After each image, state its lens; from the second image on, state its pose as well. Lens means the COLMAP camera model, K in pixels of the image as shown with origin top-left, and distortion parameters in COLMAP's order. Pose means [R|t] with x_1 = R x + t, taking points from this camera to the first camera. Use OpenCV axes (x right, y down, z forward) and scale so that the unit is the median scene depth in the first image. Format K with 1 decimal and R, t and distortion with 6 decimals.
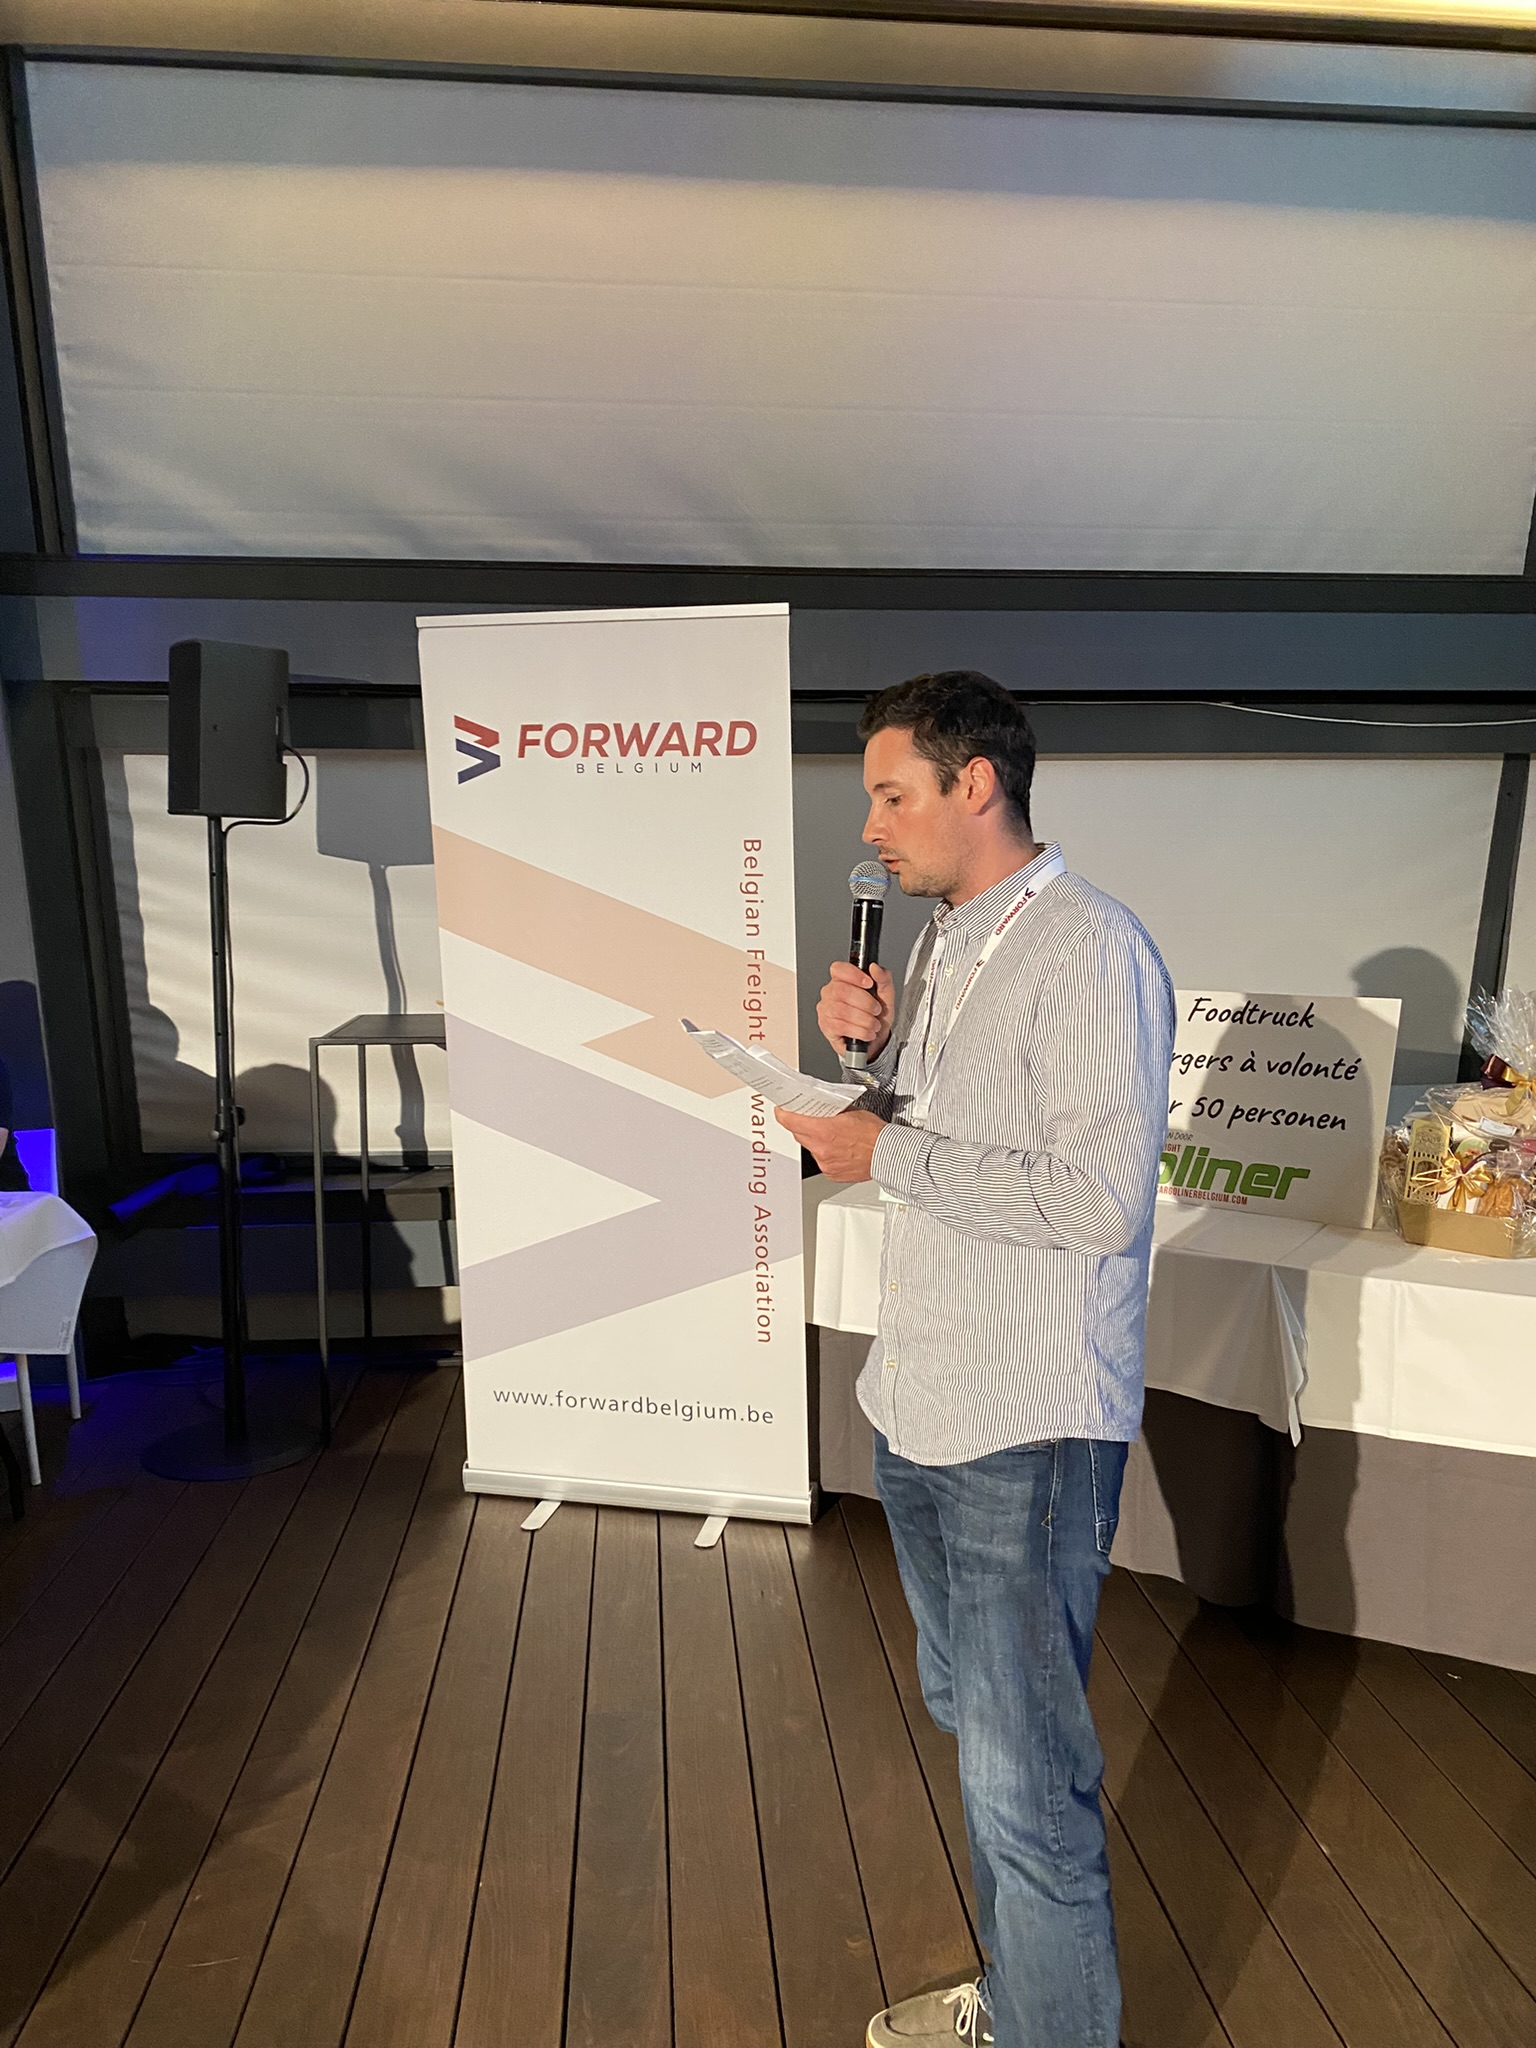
lens RADIAL K [[1589.5, 0, 784.2], [0, 1589.5, 1007.2], [0, 0, 1]] dist [0.041908, -0.049481]
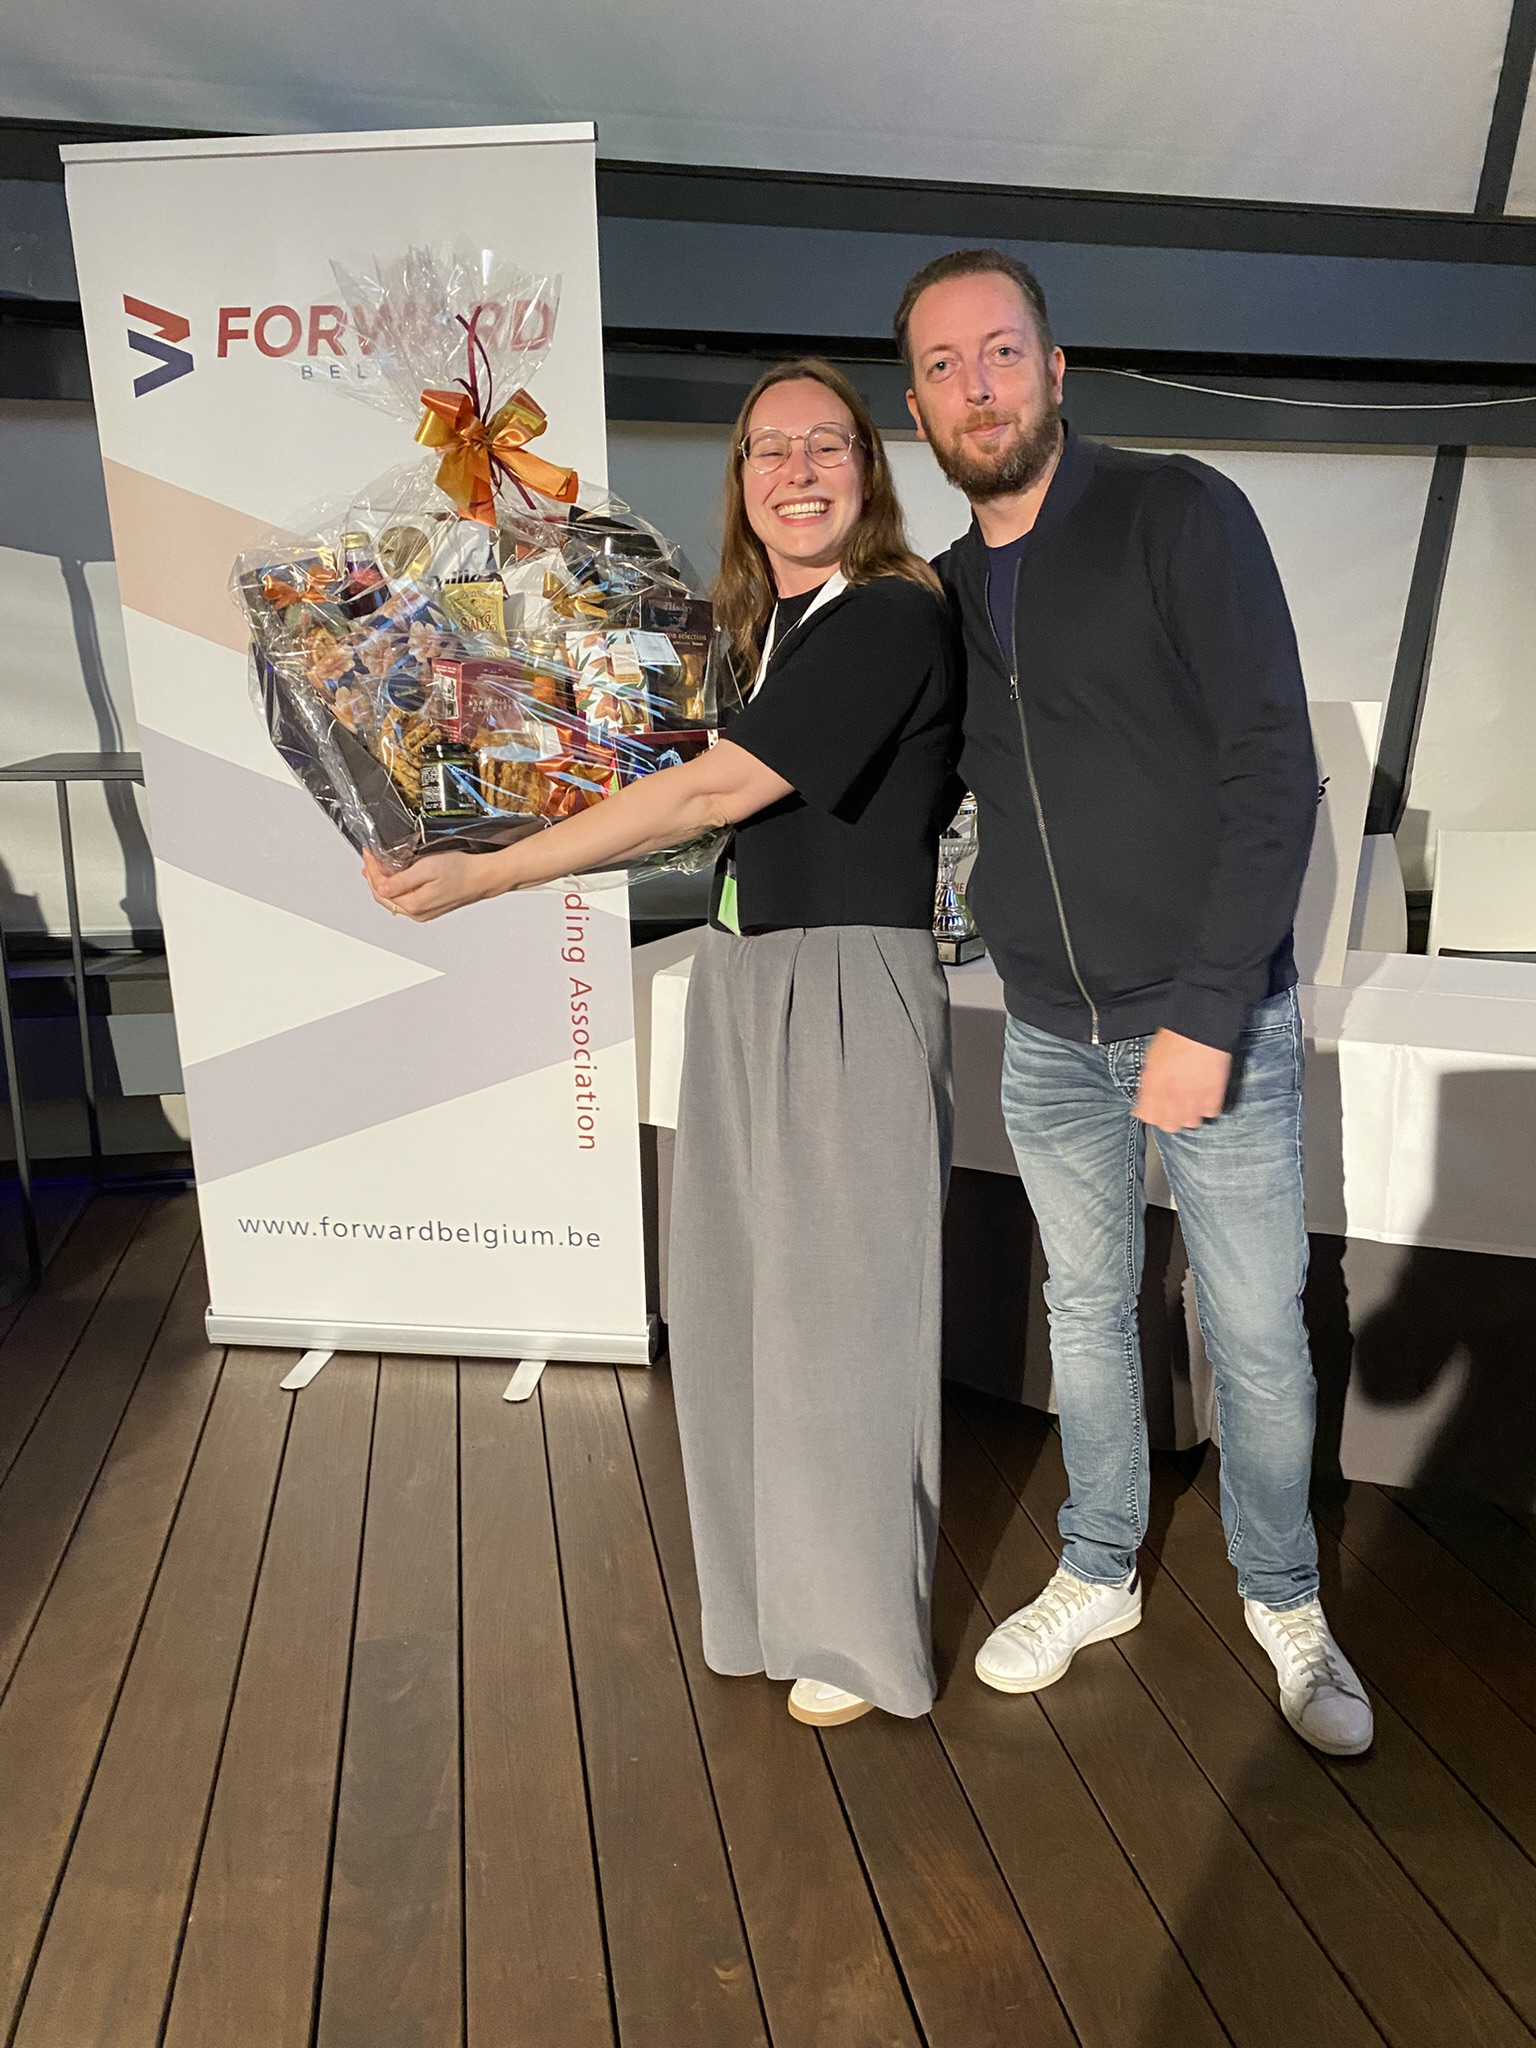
lens RADIAL K [[1589.5, 0, 782.9], [0, 1589.5, 1015.6], [0, 0, 1]] dist [0.041908, -0.049481]
pose [[0.993878, -0.021296, 0.108410, 0.000484], [0.007277, 0.991734, 0.128102, 0.043826], [-0.110242, -0.126529, 0.985818, 0.215252]]
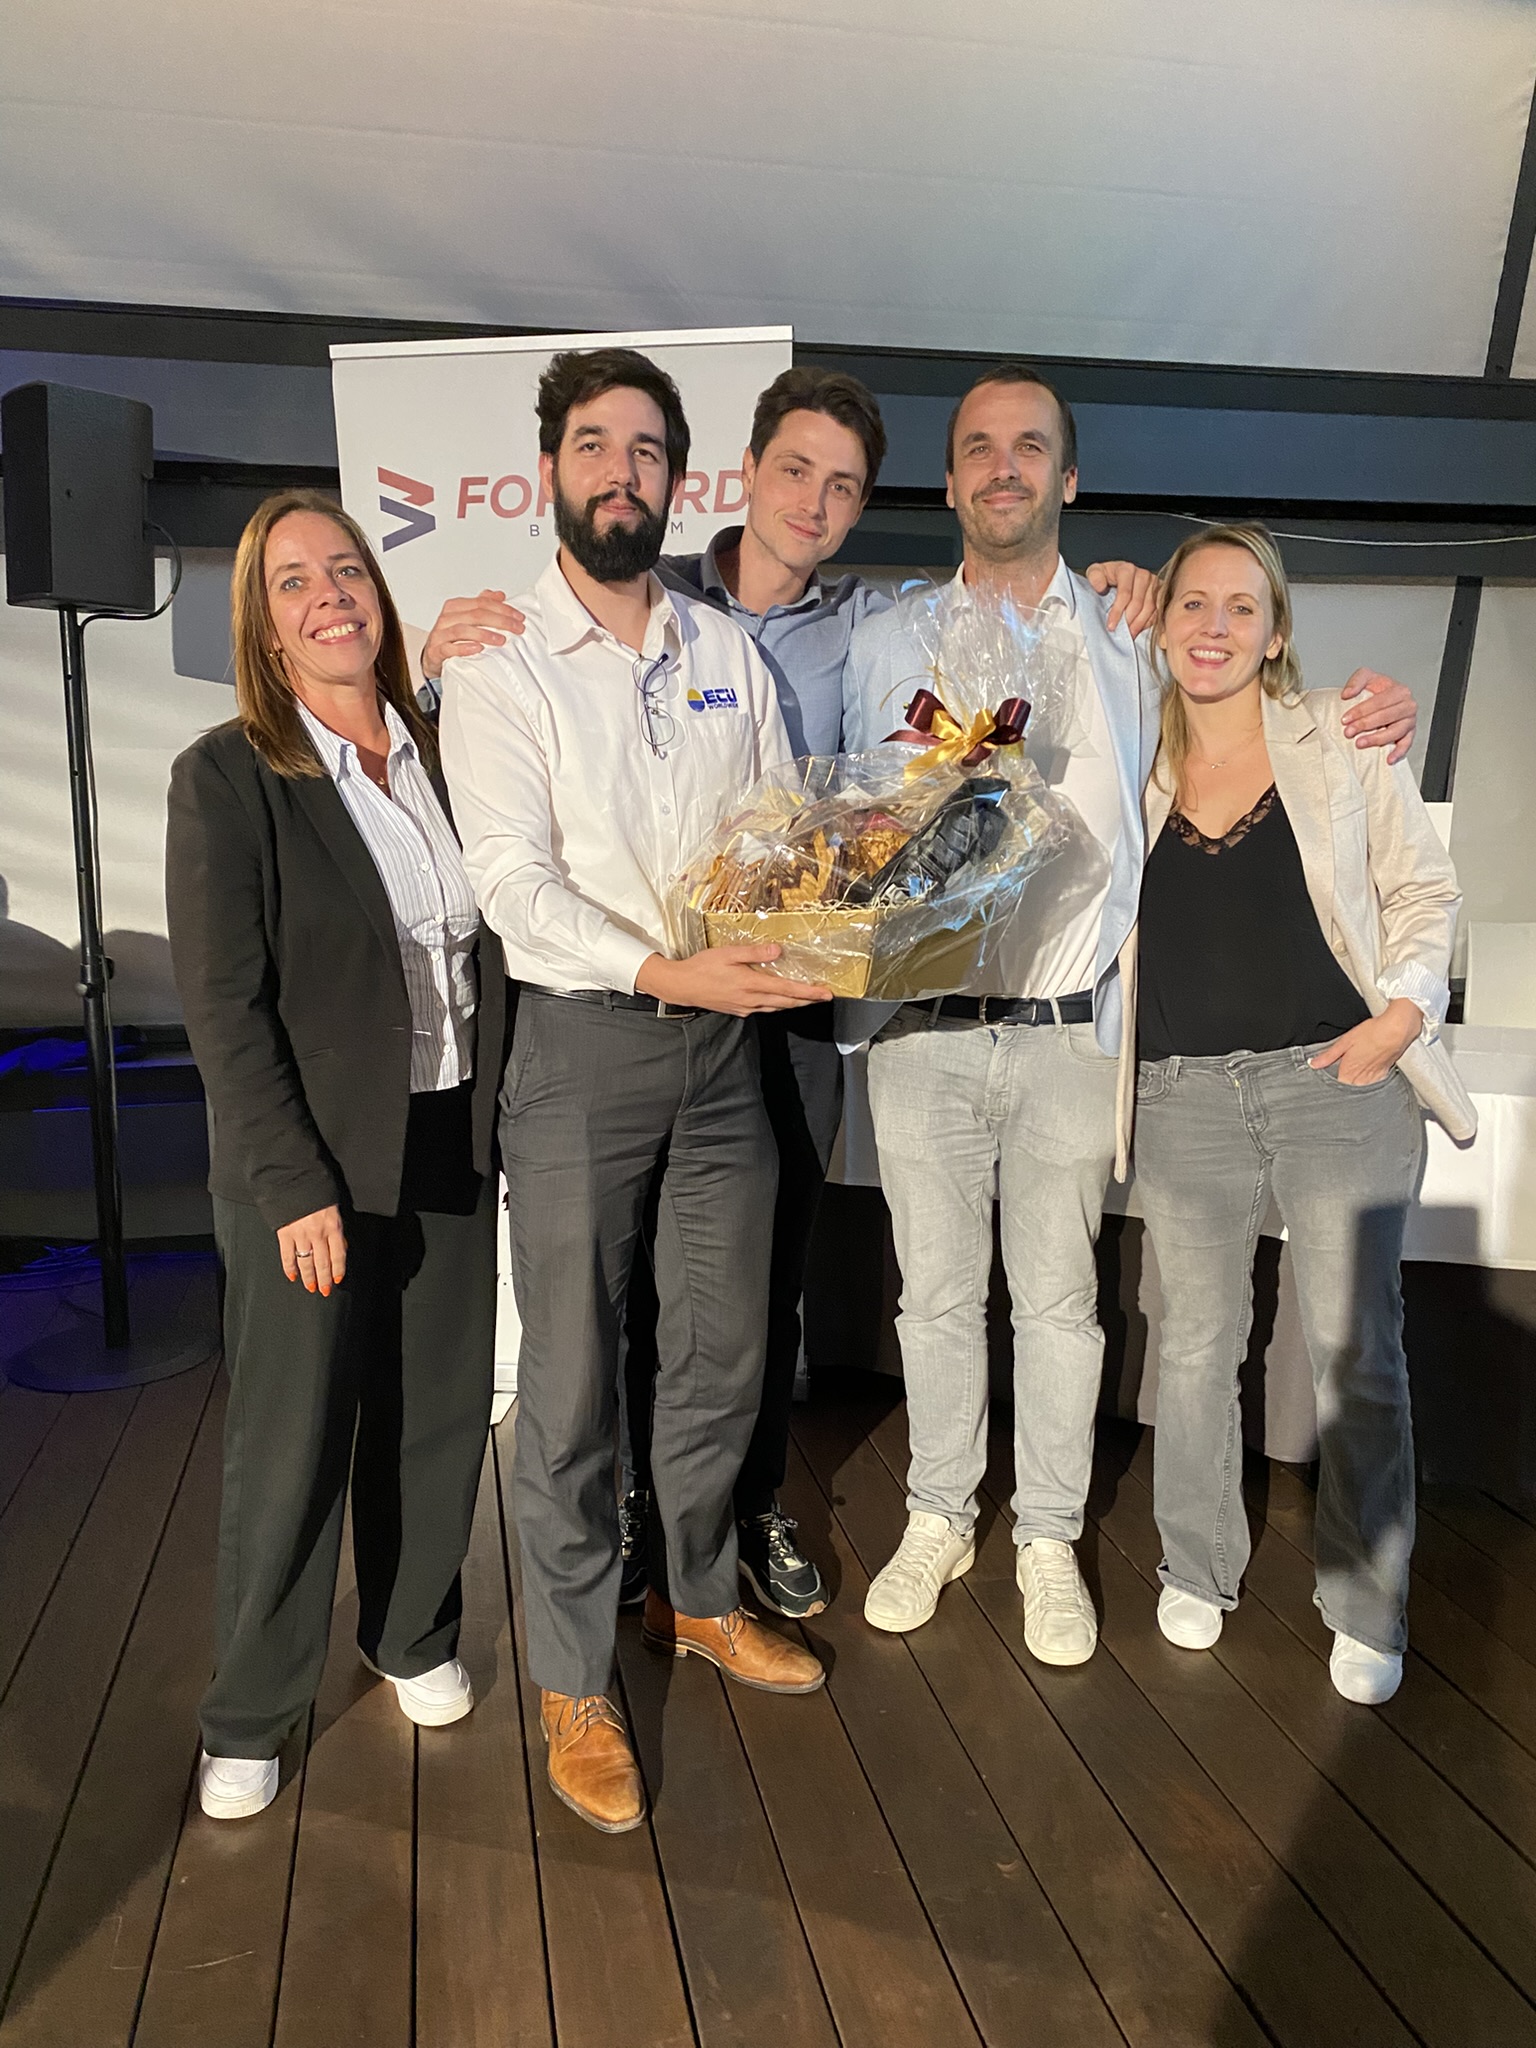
lens RADIAL K [[1589.5, 0, 767.0], [0, 1589.5, 1013.8], [0, 0, 1]] dist [0.041908, -0.049481]
pose [[0.992943, -0.021891, 0.116554, -0.103859], [0.015309, 0.998253, 0.057073, 0.054765], [-0.117600, -0.054886, 0.991543, 0.128273]]
